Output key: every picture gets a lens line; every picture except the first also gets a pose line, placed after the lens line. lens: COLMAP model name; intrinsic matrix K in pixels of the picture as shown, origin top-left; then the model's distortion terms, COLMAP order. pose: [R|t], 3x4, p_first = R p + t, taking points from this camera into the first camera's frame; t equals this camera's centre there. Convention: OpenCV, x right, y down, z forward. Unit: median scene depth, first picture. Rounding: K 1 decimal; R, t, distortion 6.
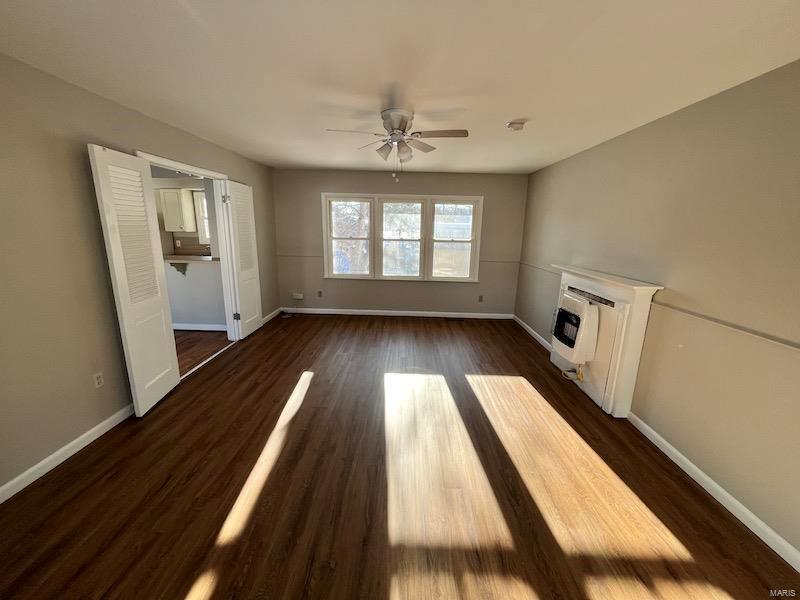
lens RADIAL K [[319.7, 0, 399.8], [0, 319.7, 297.9], [0, 0, 1]] dist [-0.005233, 0.000726]
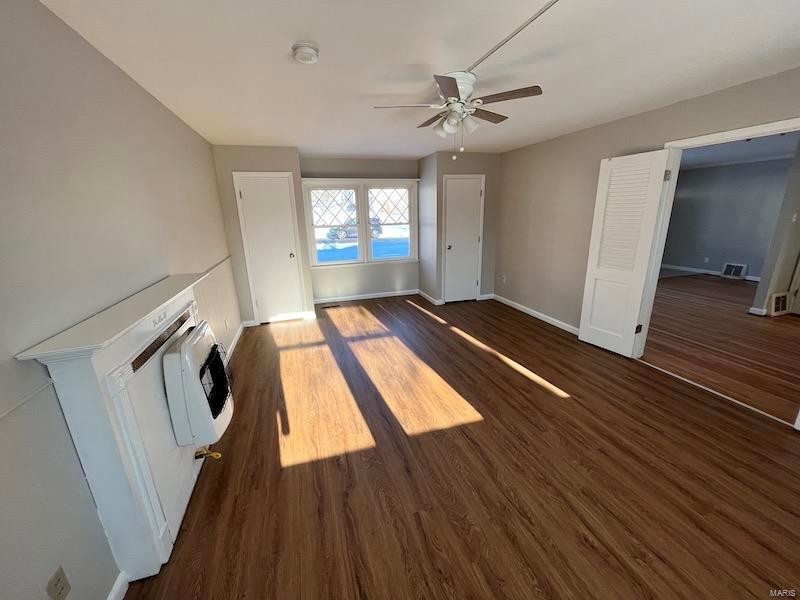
lens RADIAL K [[319.7, 0, 402.1], [0, 319.7, 301.1], [0, 0, 1]] dist [-0.005233, 0.000726]
pose [[-0.945782, 0.087364, -0.312831, 0.473341], [-0.069018, 0.887094, 0.456399, -0.451466], [0.317384, 0.453245, -0.832969, 2.044603]]
